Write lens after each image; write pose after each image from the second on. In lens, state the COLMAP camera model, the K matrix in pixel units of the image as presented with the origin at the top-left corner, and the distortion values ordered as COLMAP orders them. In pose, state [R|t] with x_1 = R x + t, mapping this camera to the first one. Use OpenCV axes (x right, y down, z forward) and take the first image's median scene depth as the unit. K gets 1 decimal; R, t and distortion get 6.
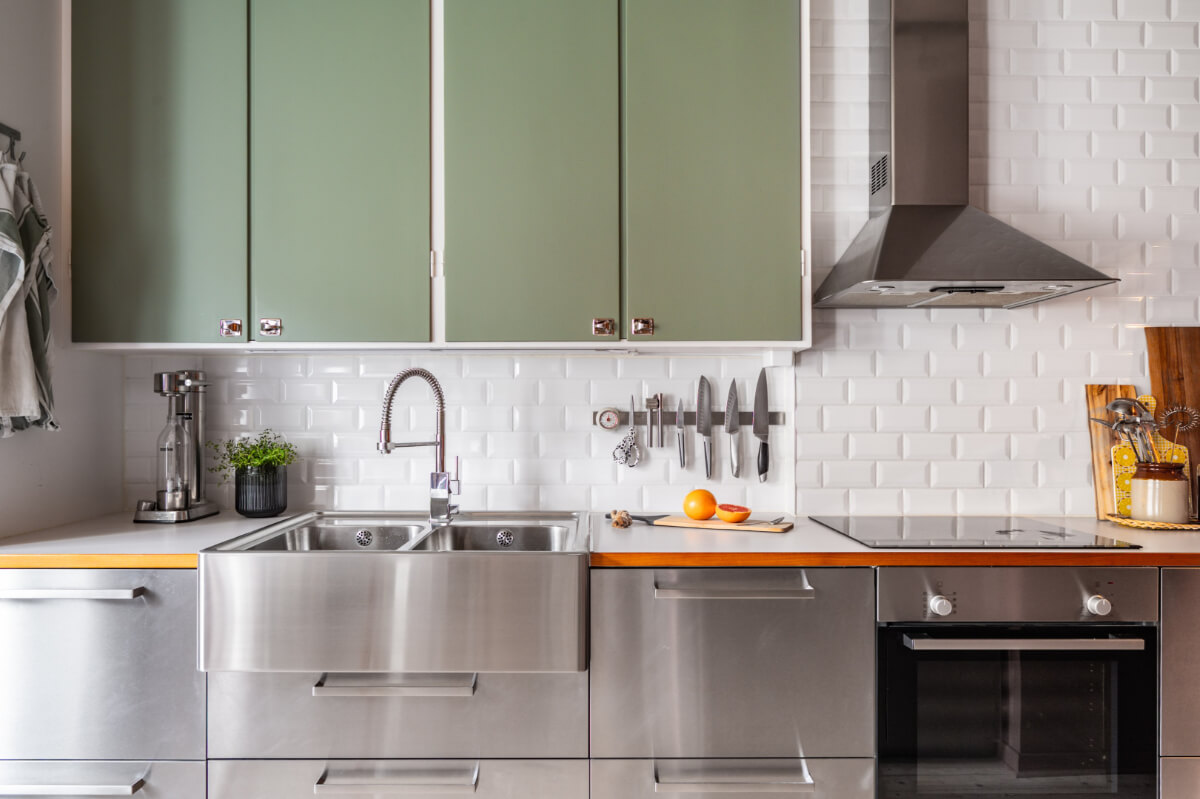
lens RADIAL K [[837.0, 0, 600.0], [0, 837.0, 399.5], [0, 0, 1]] dist [-0.000522, 0.002562]
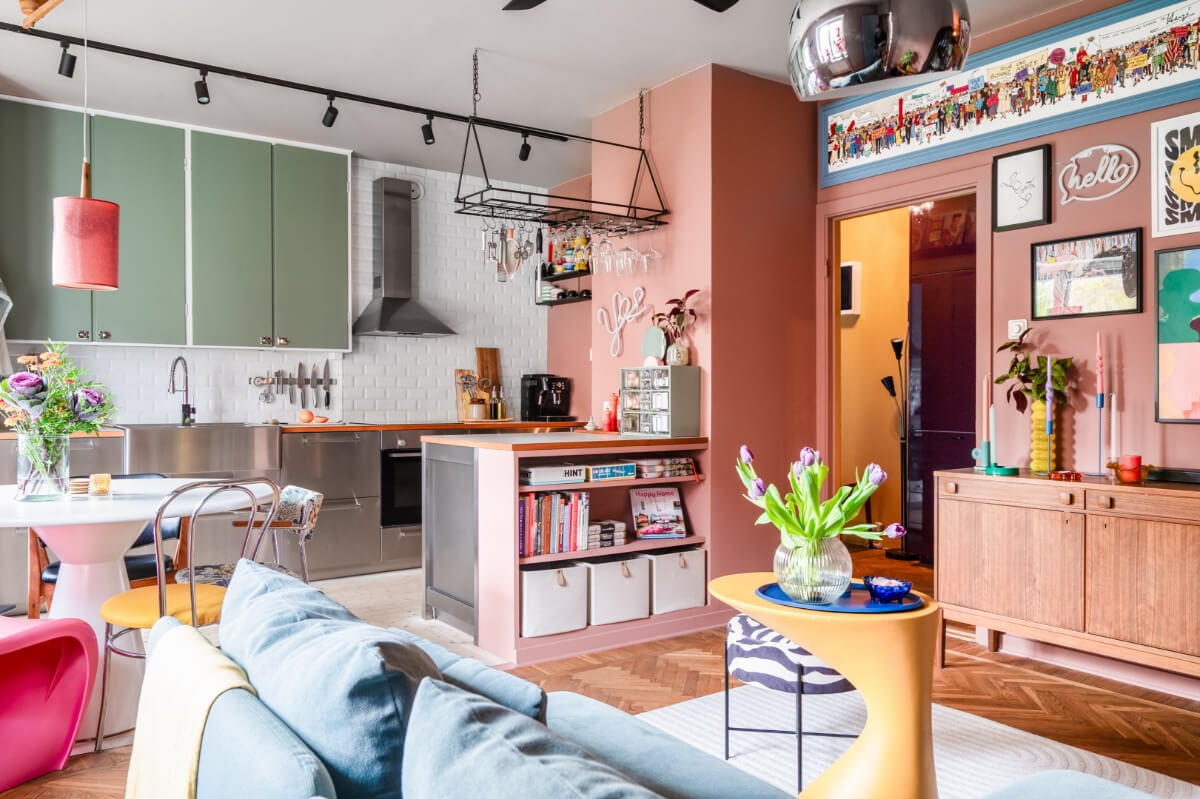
lens RADIAL K [[893.0, 0, 600.0], [0, 893.0, 399.5], [0, 0, 1]] dist [0.008084, 0.001251]
pose [[0.814297, -0.002435, 0.580444, -0.665968], [-0.007332, 0.999868, 0.014481, 0.033148], [-0.580403, -0.016047, 0.814172, -1.537655]]
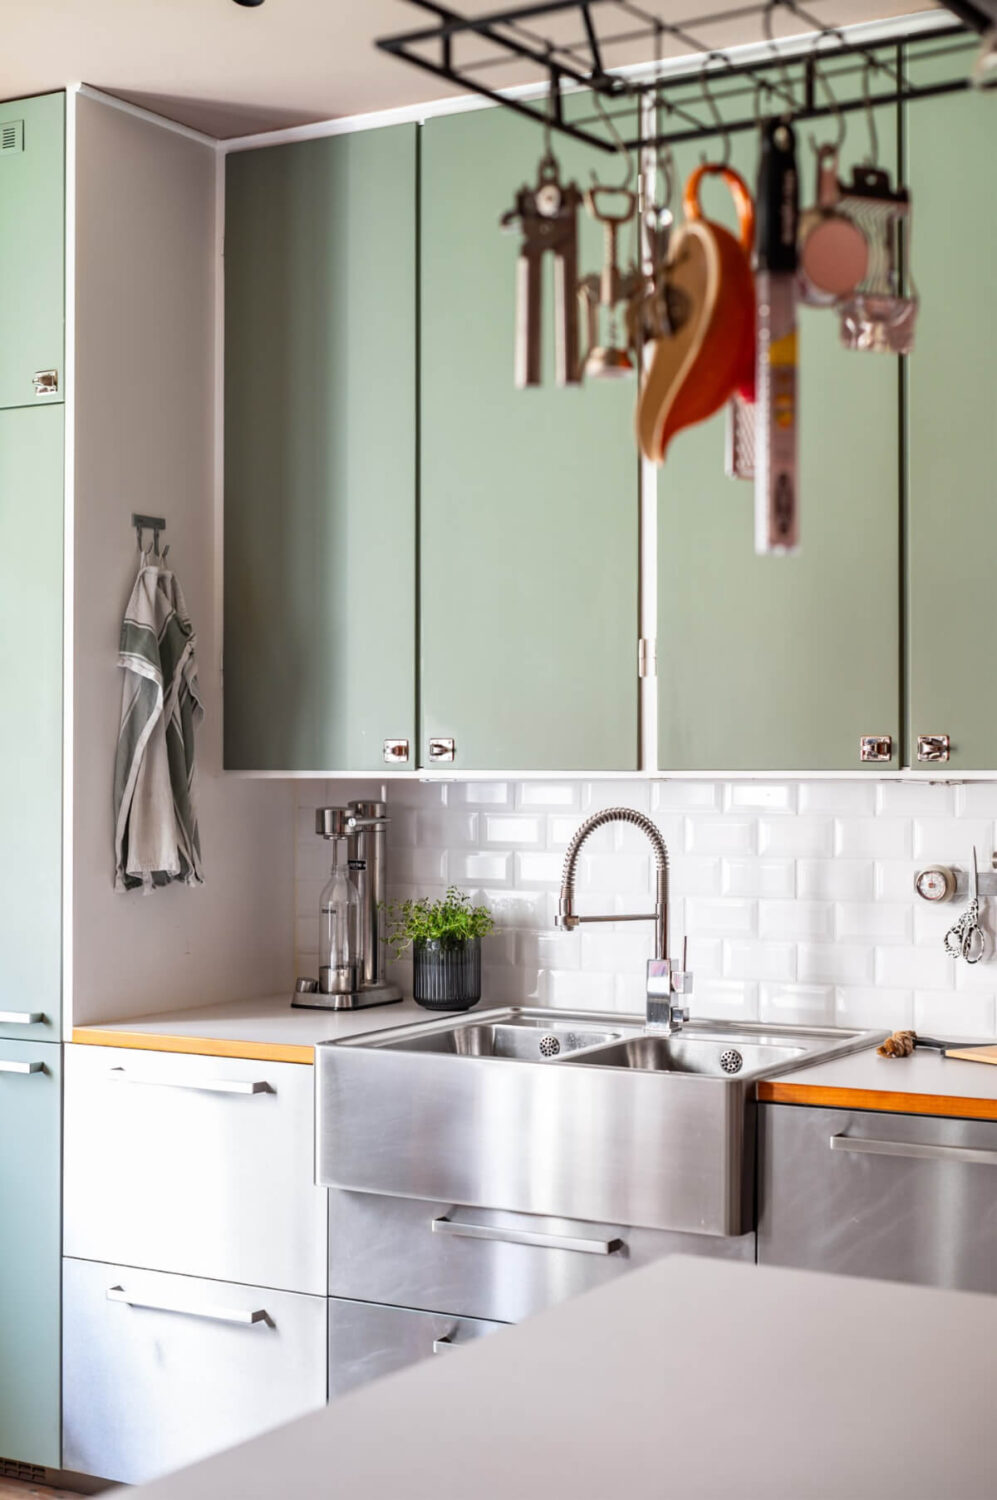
lens RADIAL K [[2218.5, 0, 493.9], [0, 2218.5, 695.5], [0, 0, 1]] dist [-0.022510, 0.039207]
pose [[0.863256, -0.013448, -0.504587, 0.605000], [0.004593, 0.999813, -0.018790, -0.094240], [0.504746, 0.013903, 0.863156, -0.631001]]
